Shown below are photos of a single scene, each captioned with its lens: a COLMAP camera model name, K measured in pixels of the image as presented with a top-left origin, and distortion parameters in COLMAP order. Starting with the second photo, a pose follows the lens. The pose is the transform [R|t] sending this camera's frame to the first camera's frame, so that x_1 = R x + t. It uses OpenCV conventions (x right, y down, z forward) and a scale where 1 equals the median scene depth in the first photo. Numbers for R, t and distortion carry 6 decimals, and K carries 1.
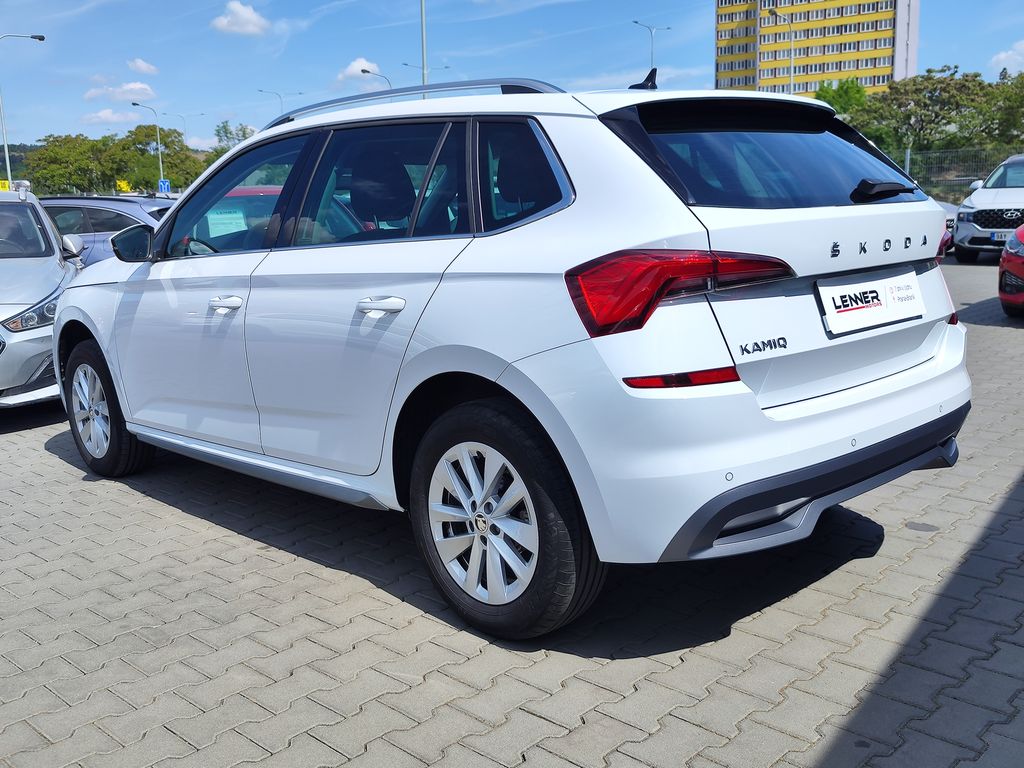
lens RADIAL K [[1023.2, 0, 512.0], [0, 1023.2, 384.0], [0, 0, 1]] dist [0.018363, 0.016986]
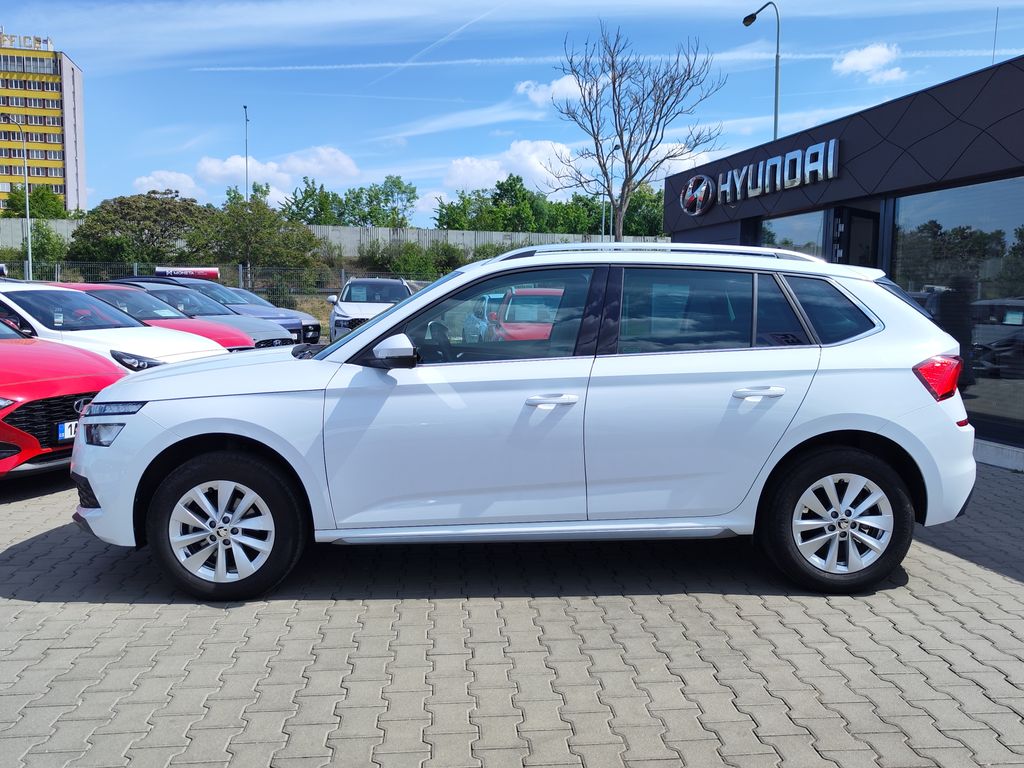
lens RADIAL K [[971.5, 0, 512.0], [0, 971.5, 384.0], [0, 0, 1]] dist [-0.000615, -0.012870]
pose [[0.657208, -0.030459, 0.753093, -1.463100], [0.100599, 0.993788, -0.047597, -0.060387], [-0.746965, 0.107042, 0.656190, 0.349610]]
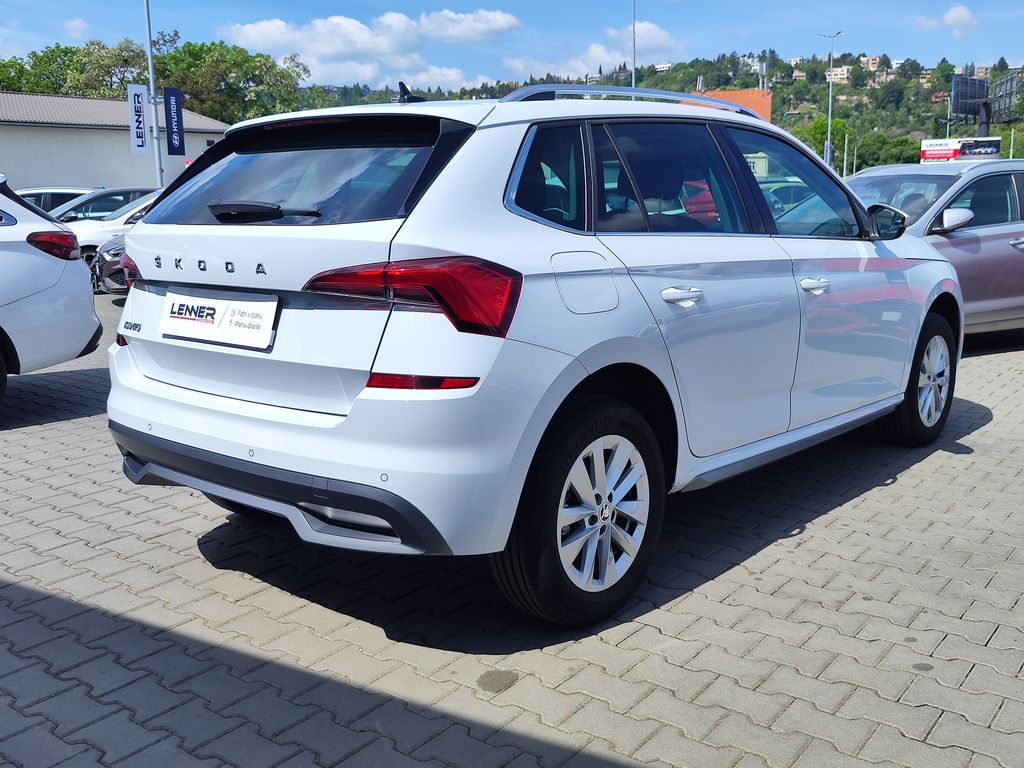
lens RADIAL K [[971.5, 0, 512.0], [0, 971.5, 384.0], [0, 0, 1]] dist [-0.000615, -0.012870]
pose [[0.095860, 0.212269, -0.972498, 0.866323], [-0.172665, 0.965732, 0.193773, -0.166101], [0.980305, 0.149342, 0.129227, 0.756082]]
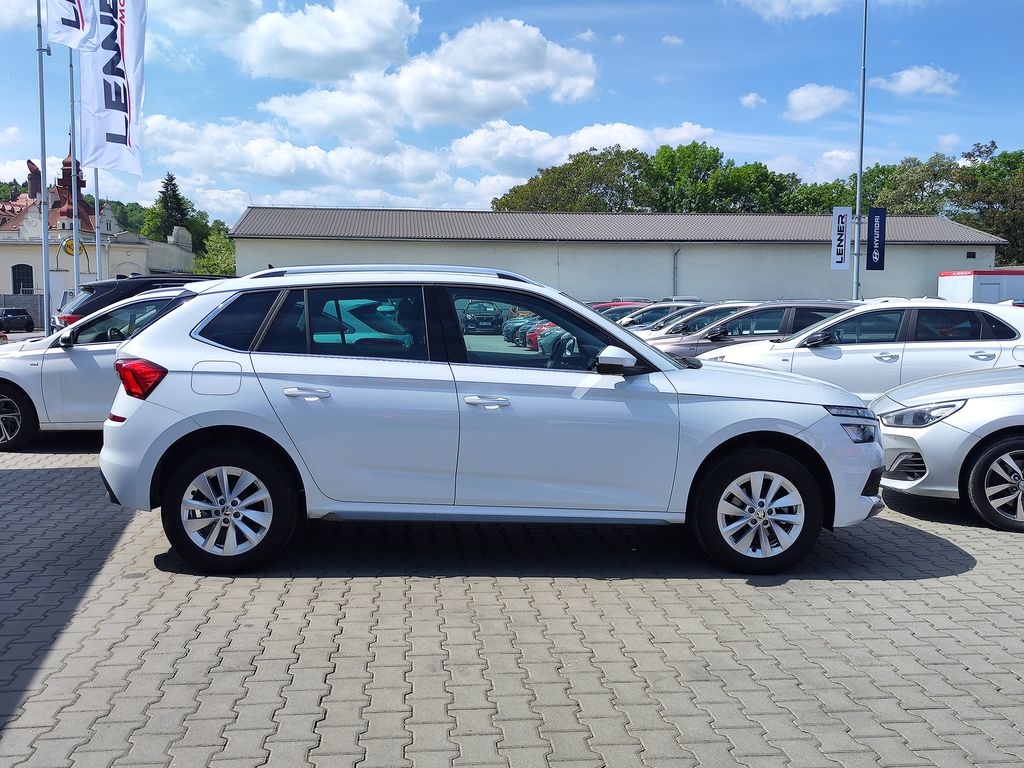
lens RADIAL K [[971.5, 0, 512.0], [0, 971.5, 384.0], [0, 0, 1]] dist [-0.000615, -0.012870]
pose [[-0.650530, 0.081279, -0.755118, 0.887647], [-0.129776, 0.967738, 0.215967, -0.398578], [0.748310, 0.238489, -0.618995, 1.825963]]
